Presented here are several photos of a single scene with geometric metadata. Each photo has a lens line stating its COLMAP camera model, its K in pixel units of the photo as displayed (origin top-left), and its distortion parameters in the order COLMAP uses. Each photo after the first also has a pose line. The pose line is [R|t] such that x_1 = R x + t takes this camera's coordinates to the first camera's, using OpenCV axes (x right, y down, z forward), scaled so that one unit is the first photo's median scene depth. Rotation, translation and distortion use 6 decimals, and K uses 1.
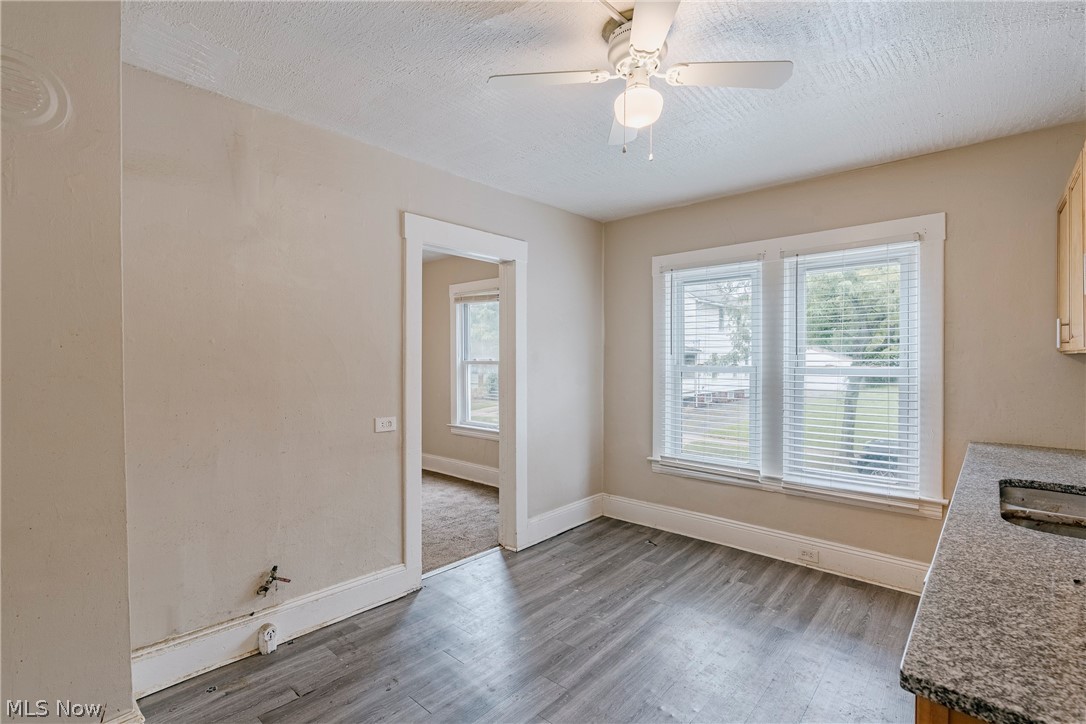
lens RADIAL K [[491.7, 0, 543.0], [0, 491.7, 362.0], [0, 0, 1]] dist [-0.000442, 0.000607]
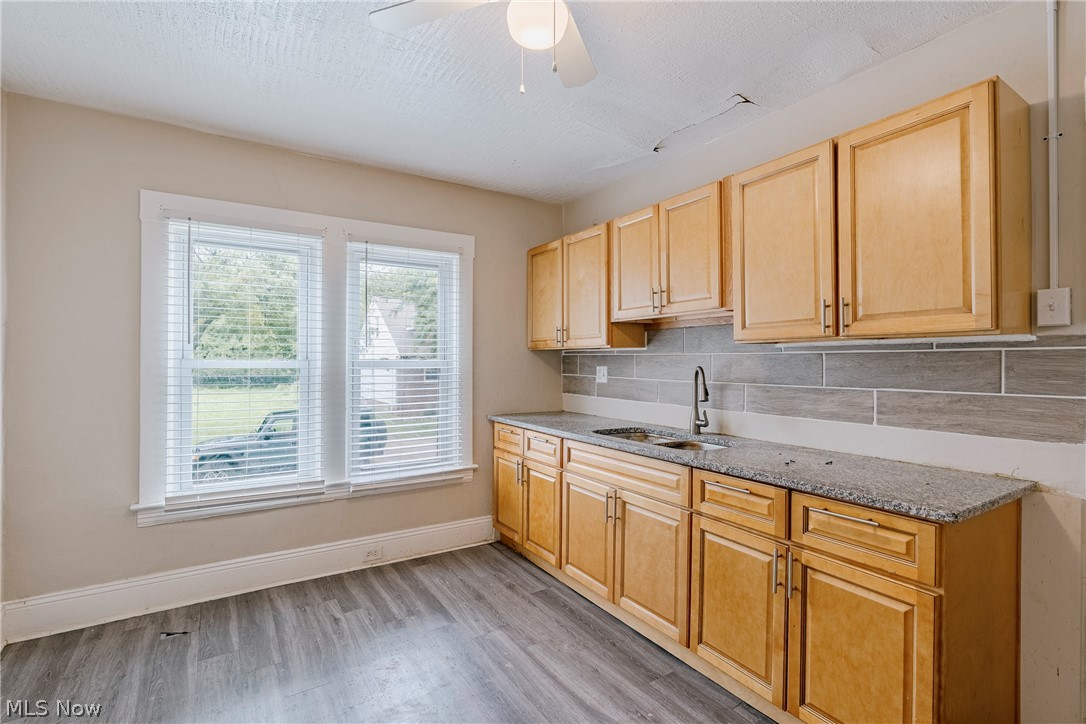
lens RADIAL K [[491.7, 0, 543.0], [0, 491.7, 362.0], [0, 0, 1]] dist [-0.000442, 0.000607]
pose [[0.292835, -0.002331, 0.956160, -0.285092], [0.004926, 0.999987, 0.000929, 0.014443], [-0.956150, 0.004438, 0.292843, 0.389653]]
